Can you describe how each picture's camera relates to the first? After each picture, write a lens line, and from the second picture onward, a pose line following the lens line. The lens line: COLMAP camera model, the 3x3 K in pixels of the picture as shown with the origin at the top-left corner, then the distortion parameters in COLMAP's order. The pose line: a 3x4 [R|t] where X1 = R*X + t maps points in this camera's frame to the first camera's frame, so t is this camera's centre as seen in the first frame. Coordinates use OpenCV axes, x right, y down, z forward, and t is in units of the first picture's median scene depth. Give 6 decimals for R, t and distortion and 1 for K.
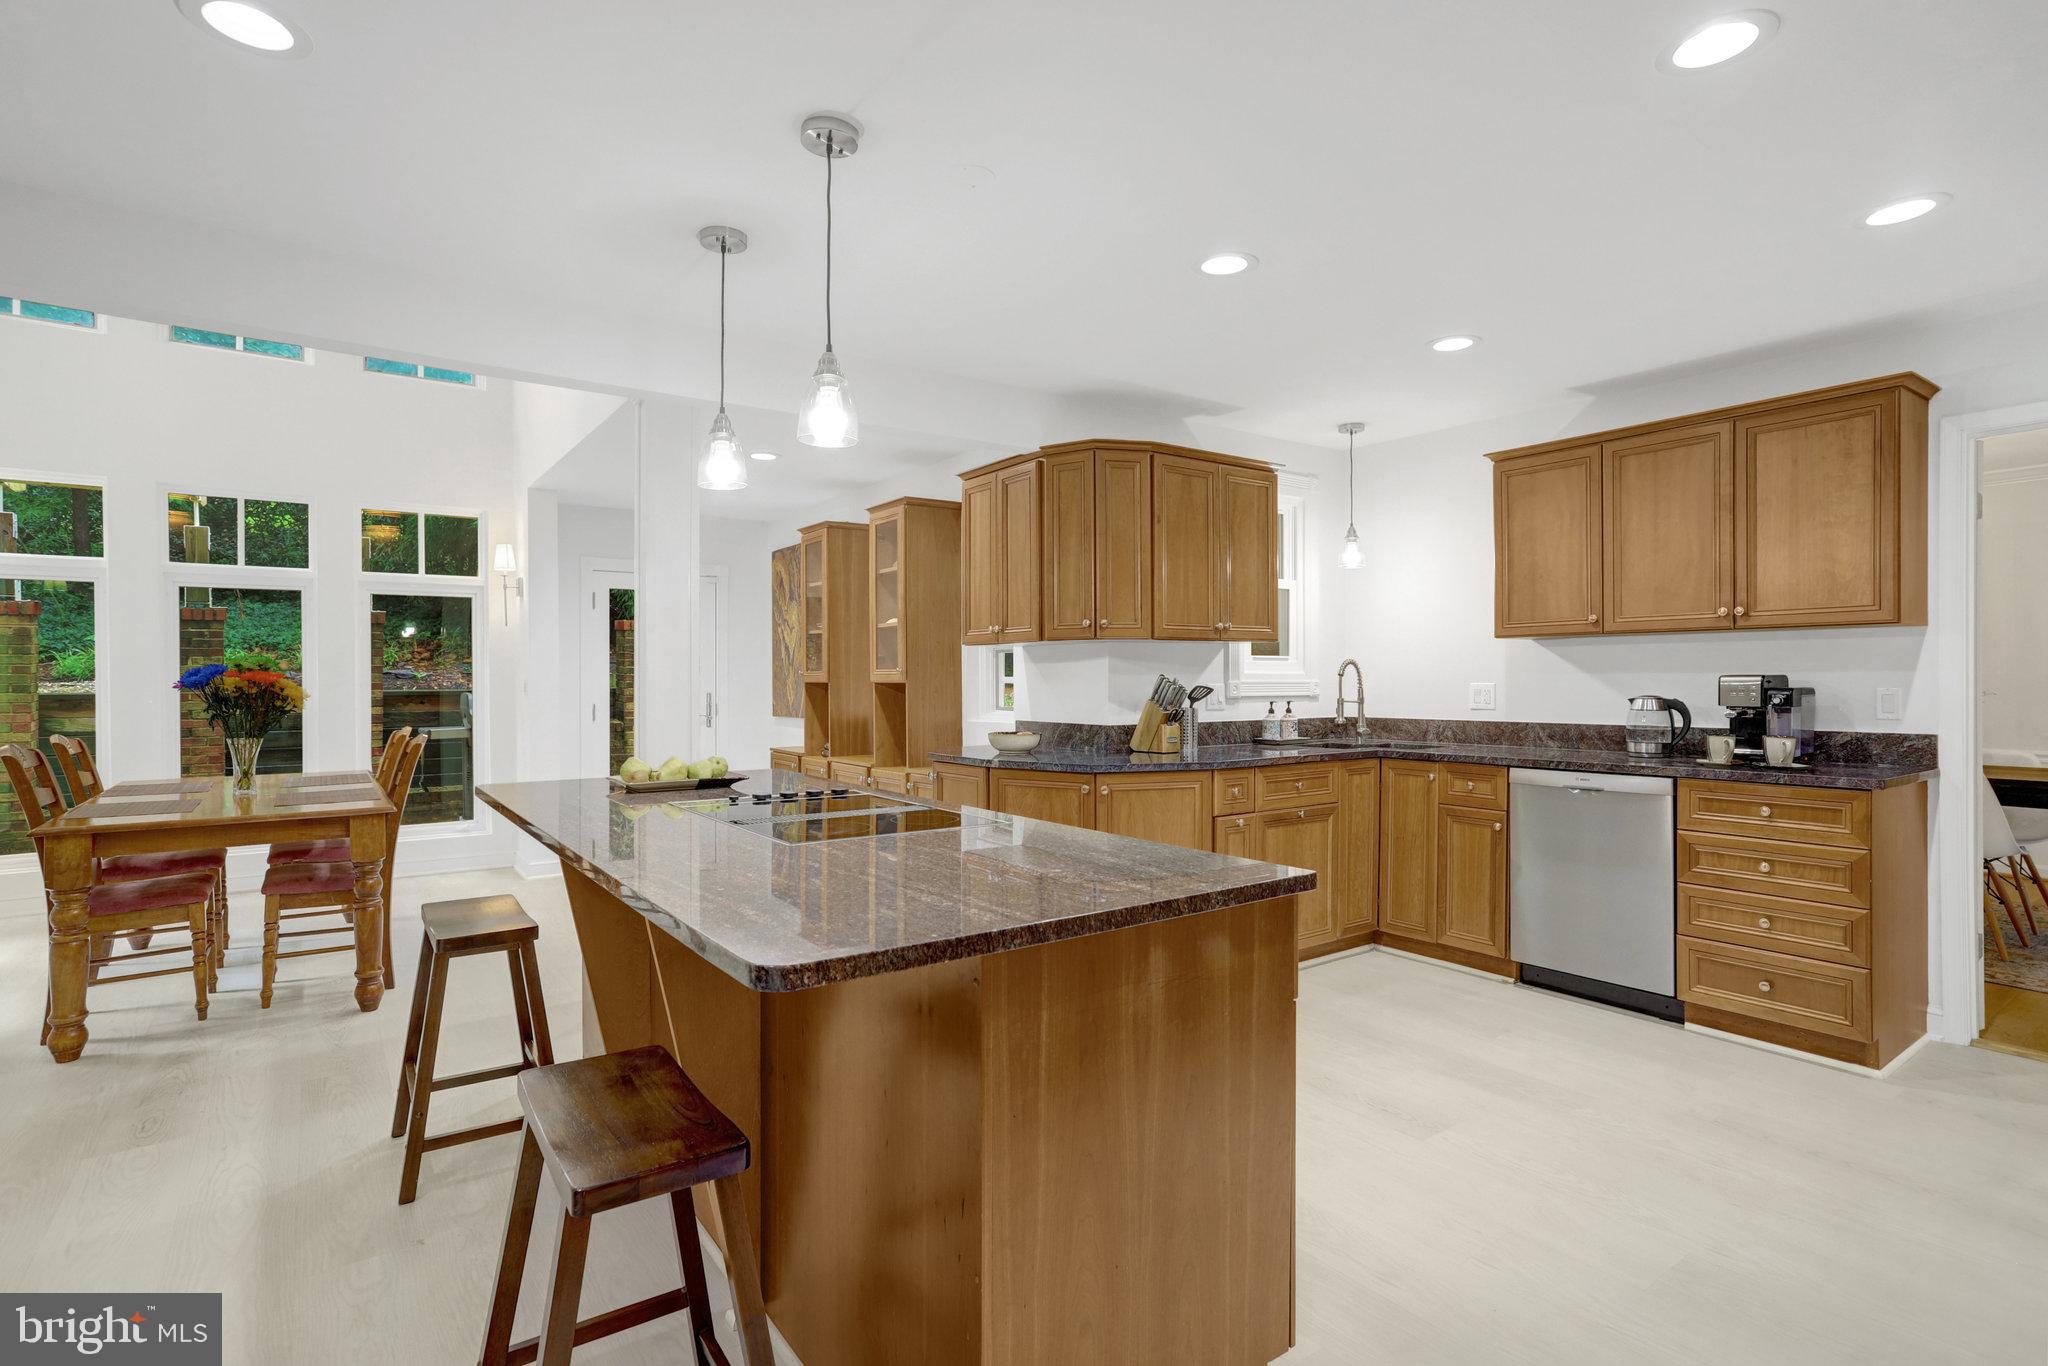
lens RADIAL K [[1017.2, 0, 1005.4], [0, 1017.2, 679.2], [0, 0, 1]] dist [-0.054720, 0.020837]
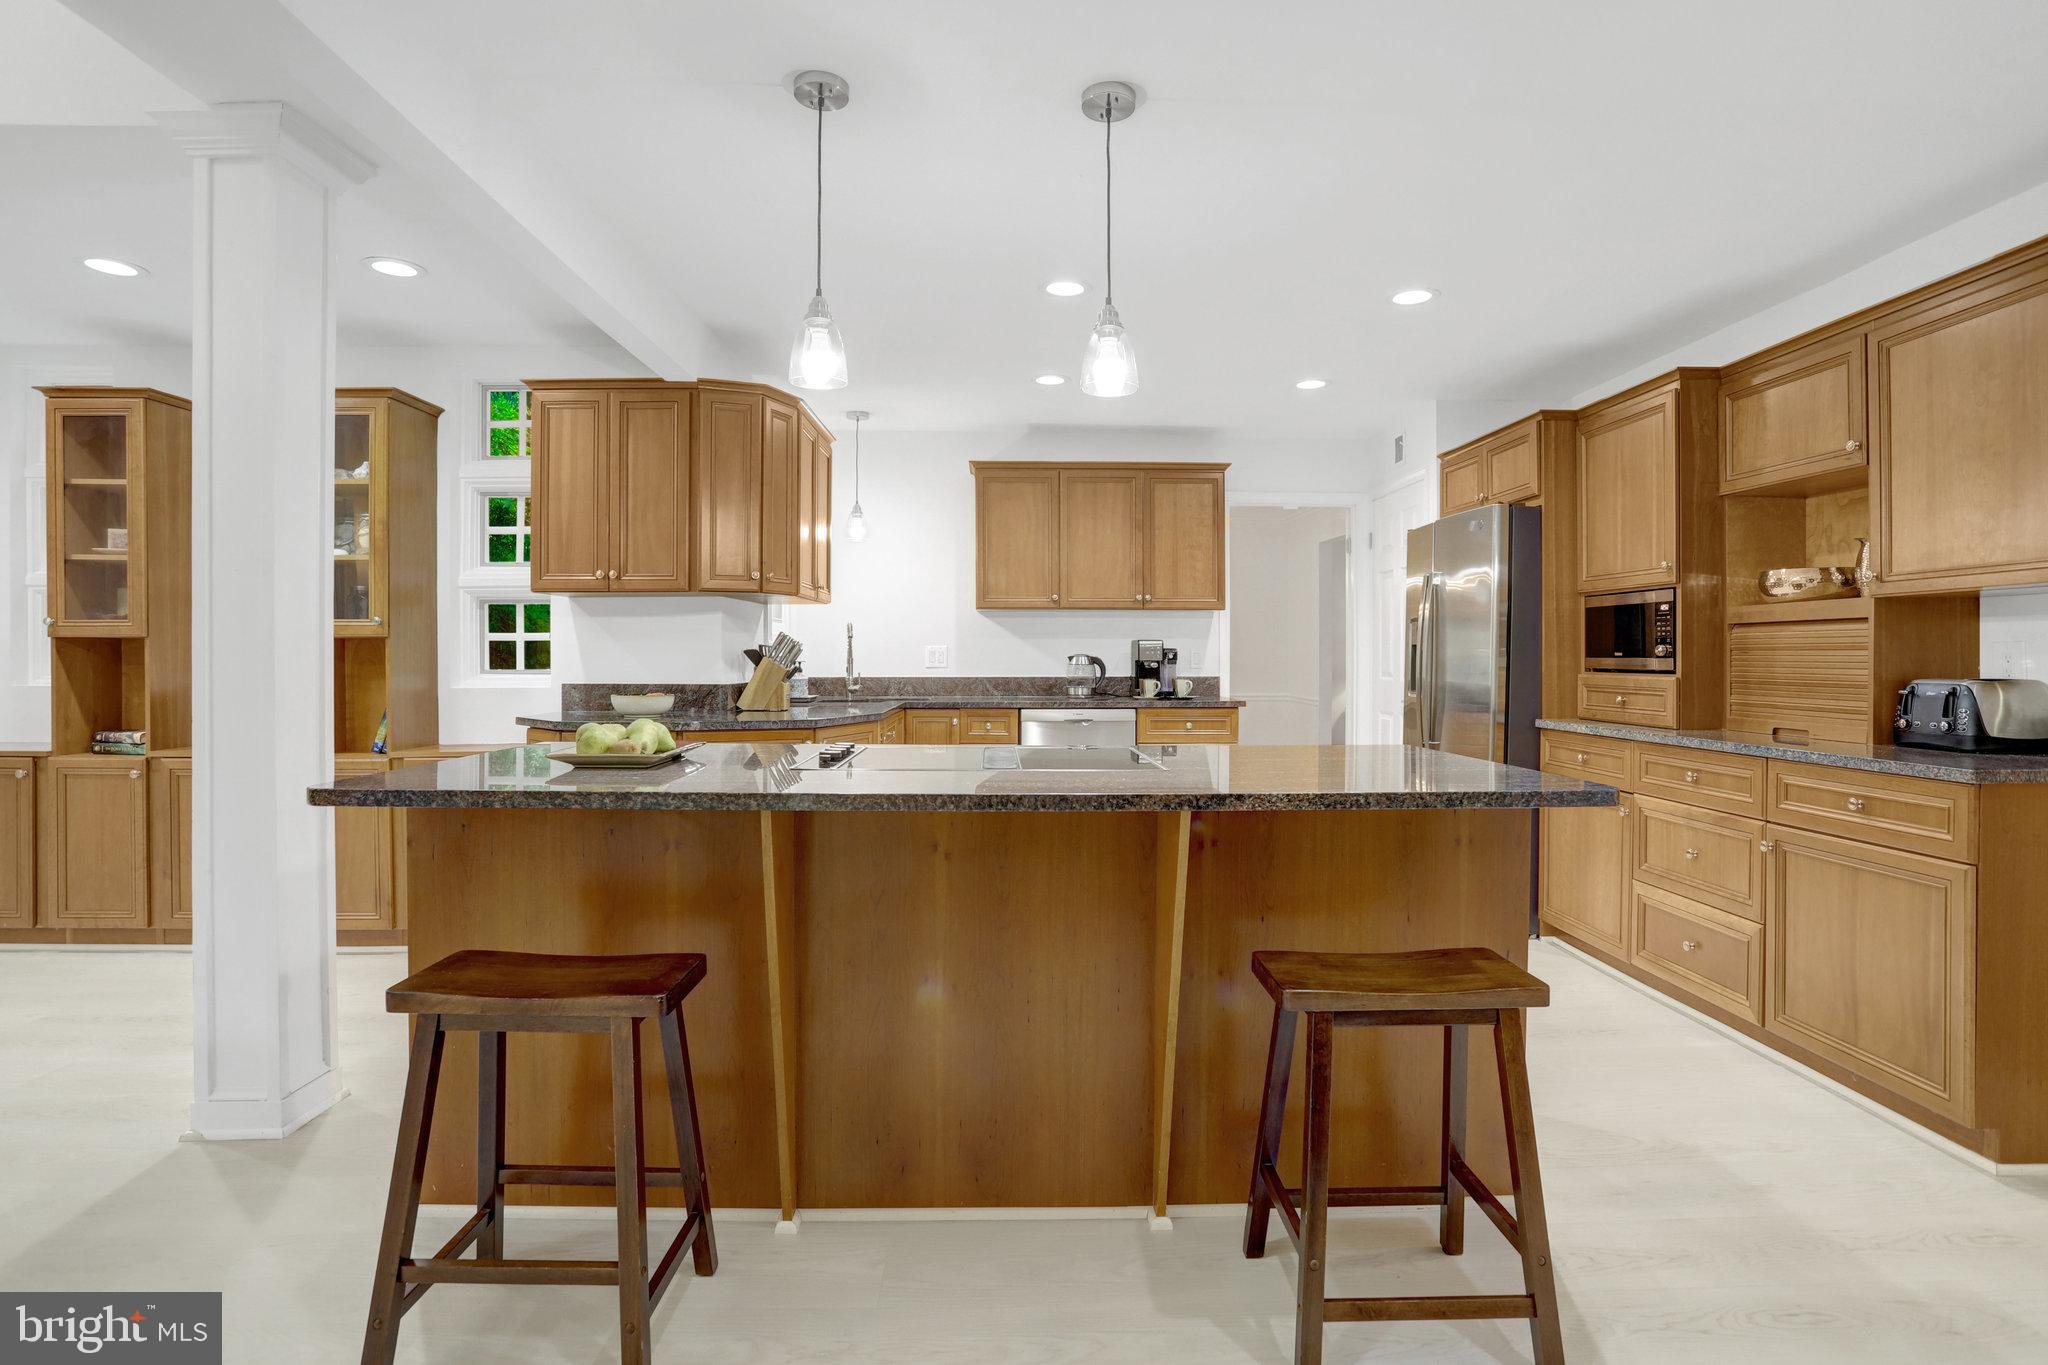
lens RADIAL K [[1017.2, 0, 1028.5], [0, 1017.2, 648.5], [0, 0, 1]] dist [-0.054720, 0.020837]
pose [[0.556355, 0.011118, 0.830870, -0.582950], [-0.004070, 0.999935, -0.010655, 0.023536], [-0.830935, 0.002546, 0.556364, 0.261516]]
